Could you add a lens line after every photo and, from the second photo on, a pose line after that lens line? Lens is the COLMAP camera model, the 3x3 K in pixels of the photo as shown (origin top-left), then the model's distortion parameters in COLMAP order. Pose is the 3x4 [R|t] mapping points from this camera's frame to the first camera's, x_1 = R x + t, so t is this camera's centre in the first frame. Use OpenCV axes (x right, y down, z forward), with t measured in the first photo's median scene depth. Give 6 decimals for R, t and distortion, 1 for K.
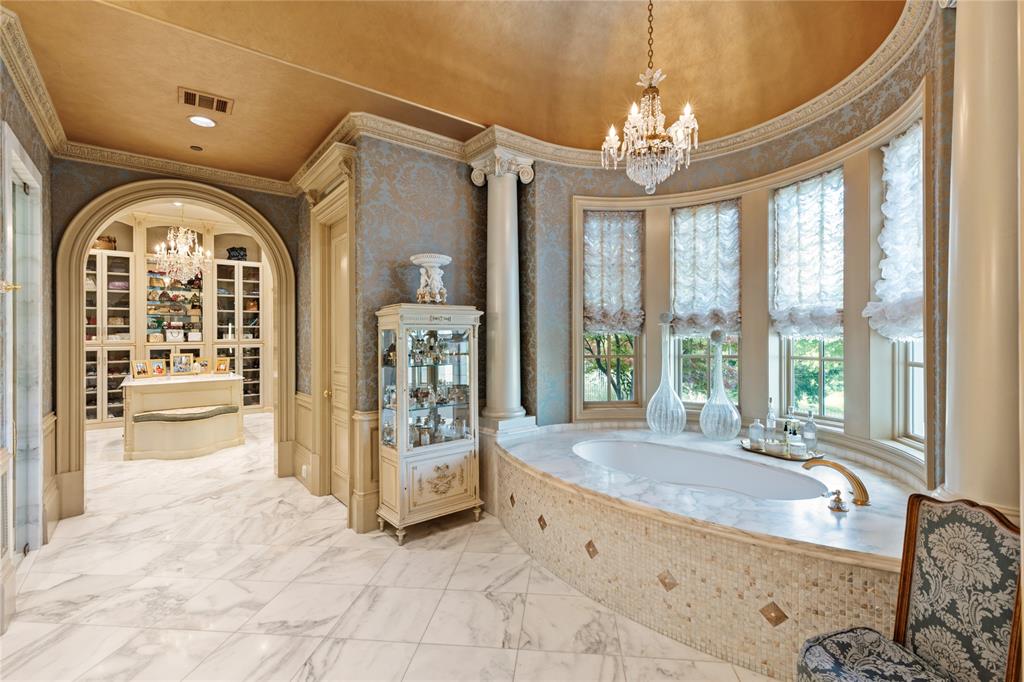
lens RADIAL K [[464.1, 0, 511.5], [0, 464.1, 333.5], [0, 0, 1]] dist [-0.000510, 0.000053]
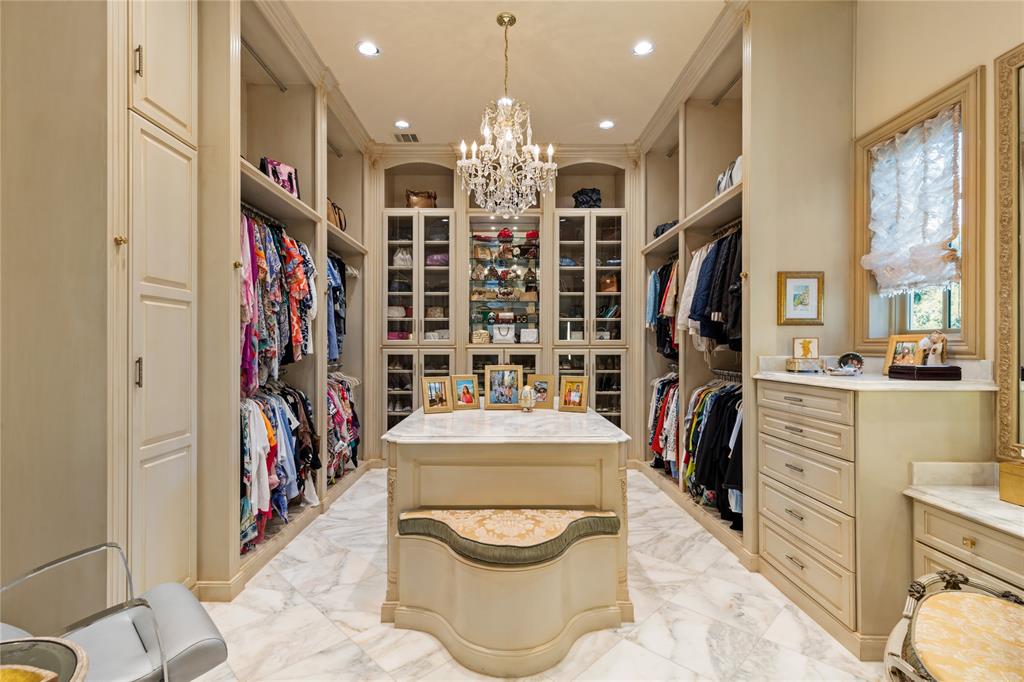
lens RADIAL K [[464.1, 0, 509.1], [0, 464.1, 340.9], [0, 0, 1]] dist [-0.000510, 0.000053]
pose [[0.794518, 0.005513, -0.607215, -0.324068], [-0.004940, 0.999984, 0.002616, 0.012728], [0.607220, 0.000921, 0.794533, 0.487121]]
